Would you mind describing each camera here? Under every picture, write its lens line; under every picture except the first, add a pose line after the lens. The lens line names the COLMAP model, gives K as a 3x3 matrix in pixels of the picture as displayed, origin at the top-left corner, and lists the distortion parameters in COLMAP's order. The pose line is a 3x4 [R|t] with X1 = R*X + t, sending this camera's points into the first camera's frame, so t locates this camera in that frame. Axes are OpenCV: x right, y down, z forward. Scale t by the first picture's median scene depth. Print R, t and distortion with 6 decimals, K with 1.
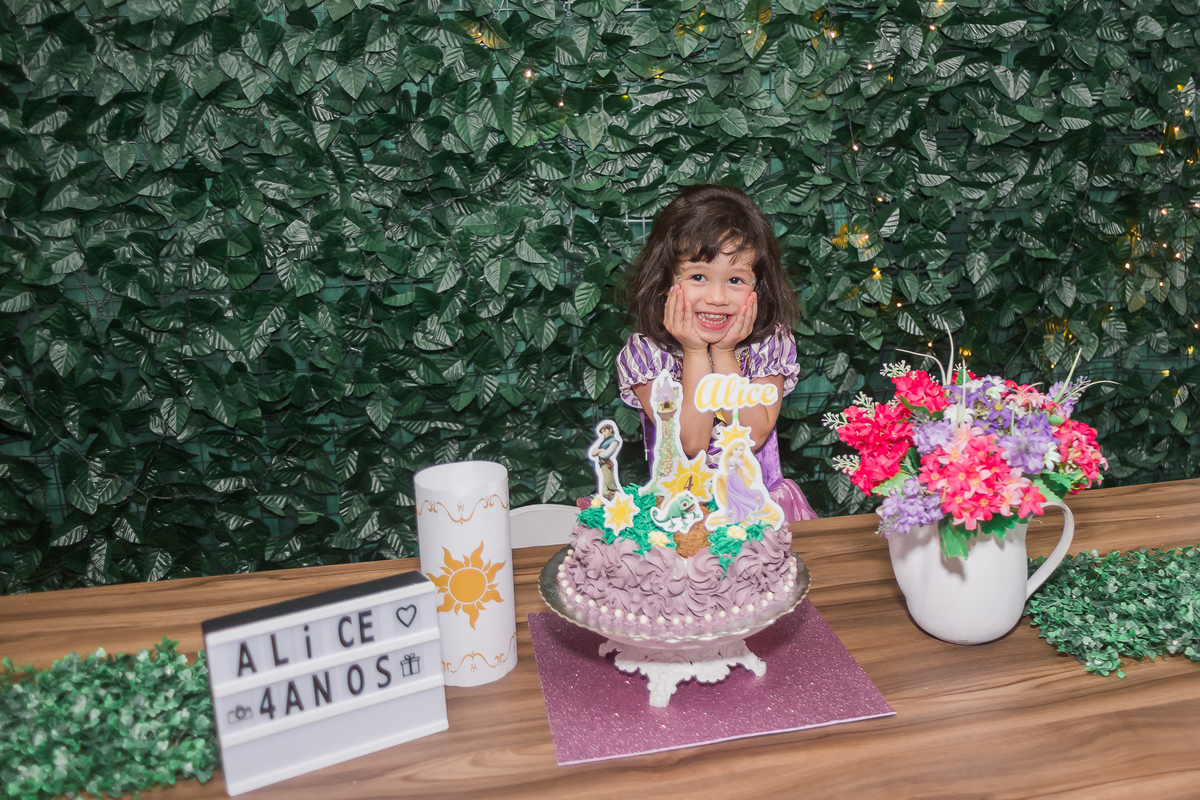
lens RADIAL K [[1122.1, 0, 675.8], [0, 1122.1, 328.7], [0, 0, 1]] dist [-0.096584, 0.082239]
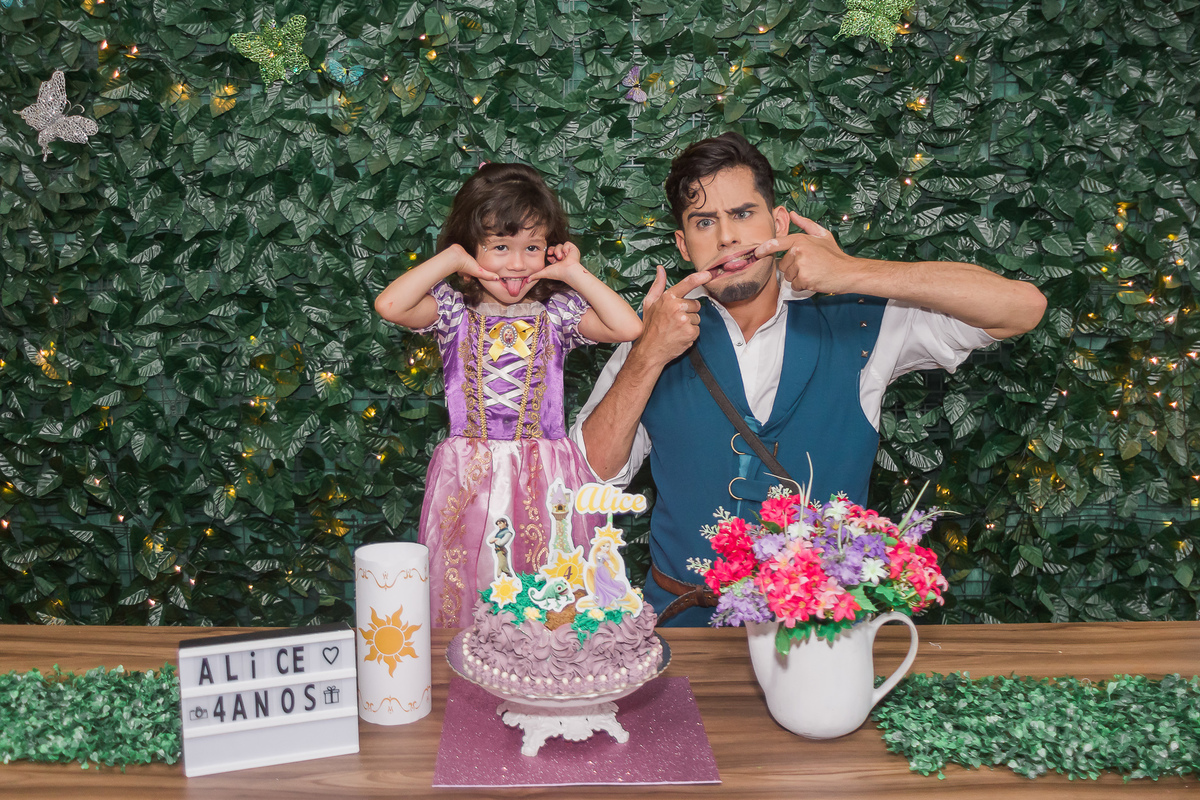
lens RADIAL K [[1258.9, 0, 588.9], [0, 1258.9, 311.3], [0, 0, 1]] dist [-0.082242, 0.000000]
pose [[0.974336, 0.029136, -0.223205, 0.217929], [-0.055764, 0.991921, -0.113943, 0.007360], [0.218082, 0.123466, 0.968089, -0.230379]]
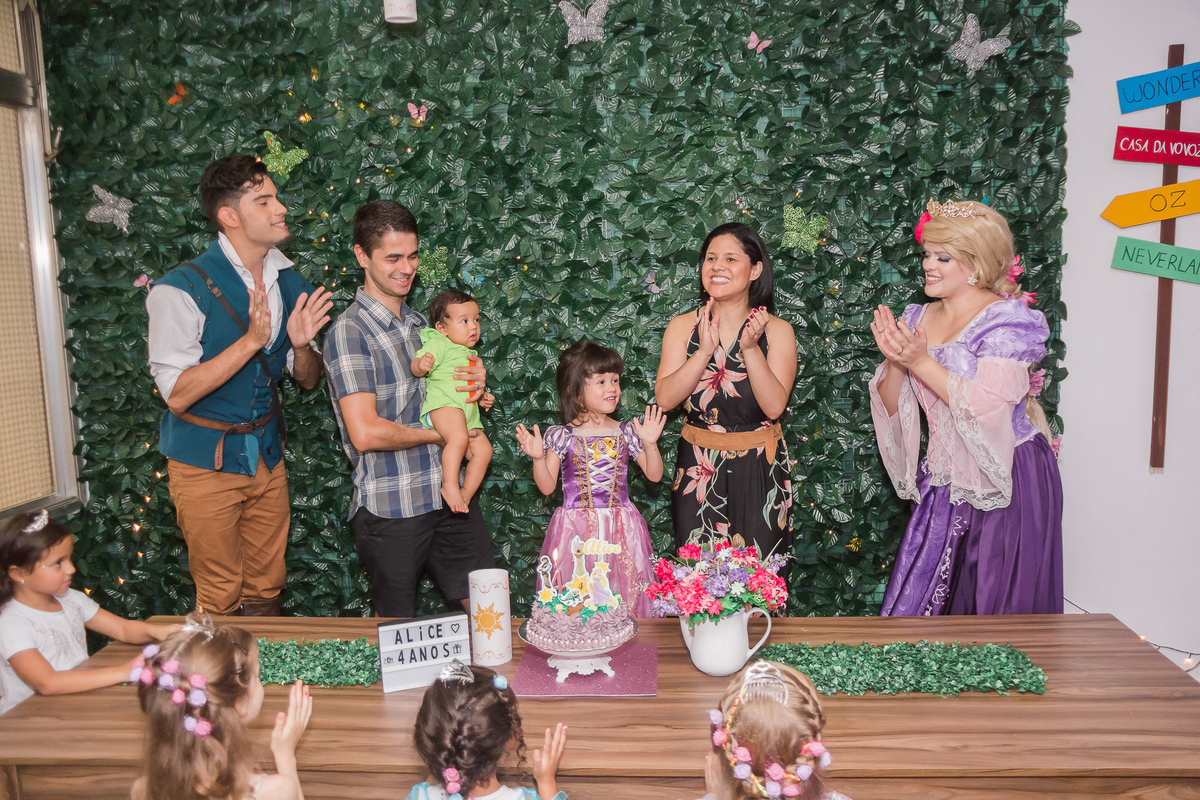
lens RADIAL K [[1122.1, 0, 641.7], [0, 1122.1, 377.0], [0, 0, 1]] dist [-0.096584, 0.082239]
pose [[0.952271, 0.015826, -0.304842, 0.543381], [-0.046476, 0.994529, -0.093552, -0.051643], [0.301694, 0.103254, 0.947797, -0.775868]]
